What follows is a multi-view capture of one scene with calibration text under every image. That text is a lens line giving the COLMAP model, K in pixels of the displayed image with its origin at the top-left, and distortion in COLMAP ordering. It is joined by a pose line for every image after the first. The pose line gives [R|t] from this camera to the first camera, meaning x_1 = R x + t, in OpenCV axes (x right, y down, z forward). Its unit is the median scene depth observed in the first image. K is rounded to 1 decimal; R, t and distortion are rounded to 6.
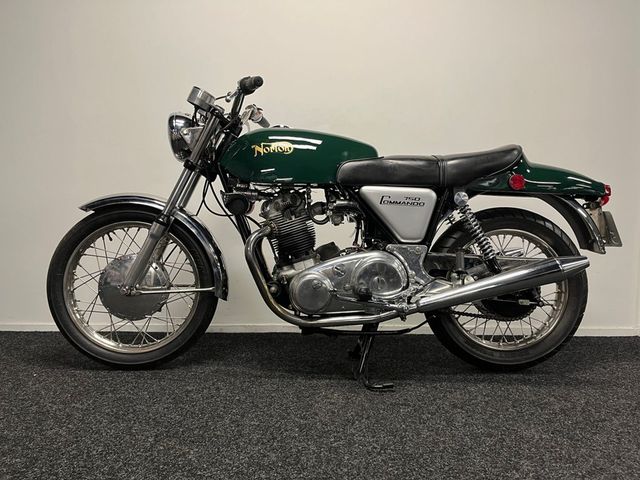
lens RADIAL K [[482.9, 0, 320.0], [0, 482.9, 240.0], [0, 0, 1]] dist [0.039837, -0.000169]
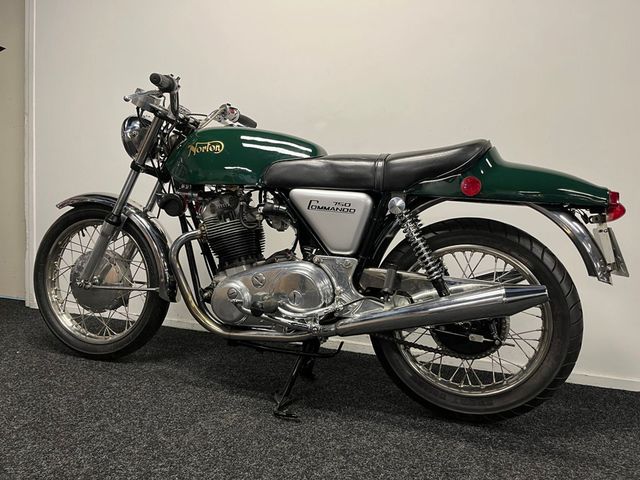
lens RADIAL K [[484.1, 0, 320.0], [0, 484.1, 240.0], [0, 0, 1]] dist [0.030418, -0.002871]
pose [[0.940462, 0.048650, -0.336399, 0.425216], [-0.049374, 0.998760, 0.006406, -0.023378], [0.336294, 0.010585, 0.941698, 0.161306]]
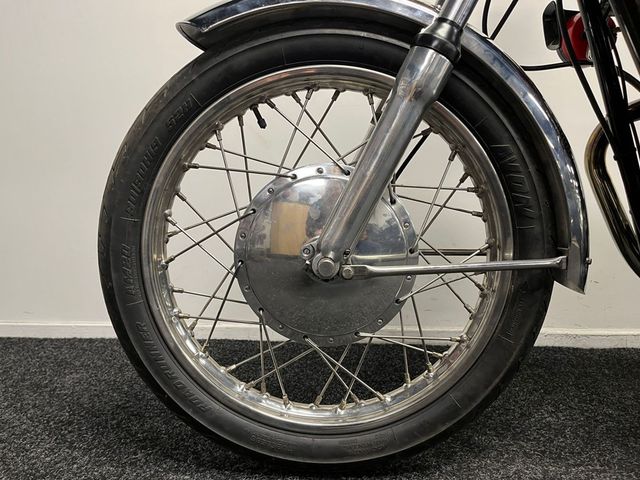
lens RADIAL K [[484.1, 0, 320.0], [0, 484.1, 240.0], [0, 0, 1]] dist [0.030418, -0.002871]
pose [[0.998657, -0.001466, -0.051797, -0.369803], [0.005127, 0.997491, 0.070609, 0.059742], [0.051564, -0.070779, 0.996158, 0.638974]]
